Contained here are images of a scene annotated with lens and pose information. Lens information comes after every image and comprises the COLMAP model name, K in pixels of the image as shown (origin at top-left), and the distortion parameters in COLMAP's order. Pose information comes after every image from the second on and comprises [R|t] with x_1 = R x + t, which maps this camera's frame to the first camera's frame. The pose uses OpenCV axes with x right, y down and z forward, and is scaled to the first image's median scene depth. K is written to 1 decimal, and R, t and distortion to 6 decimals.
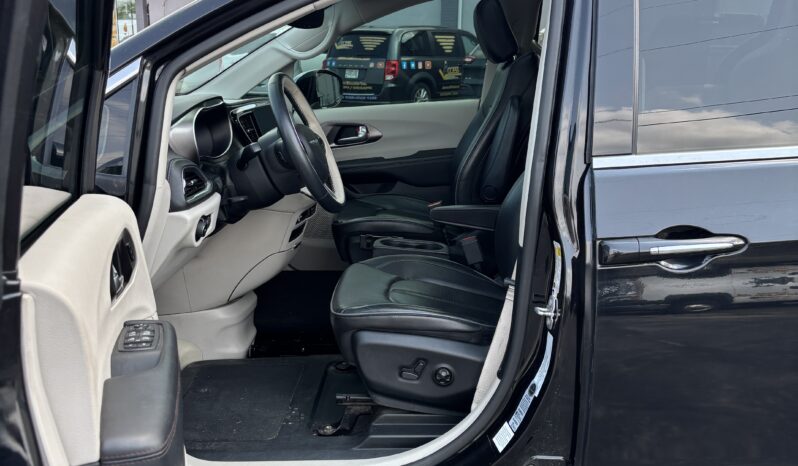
lens RADIAL K [[842.3, 0, 395.4], [0, 842.3, 236.1], [0, 0, 1]] dist [0.065448, 0.012001]
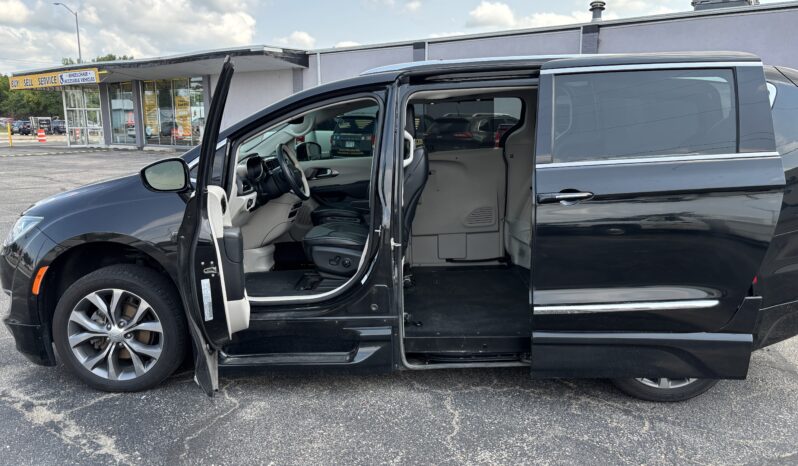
lens RADIAL K [[613.4, 0, 415.0], [0, 613.4, 232.5], [0, 0, 1]] dist [0.037220, -0.007834]
pose [[0.999254, -0.008522, 0.037677, 0.156205], [0.010267, 0.998871, -0.046376, 0.131801], [-0.037240, 0.046728, 0.998213, -0.679022]]
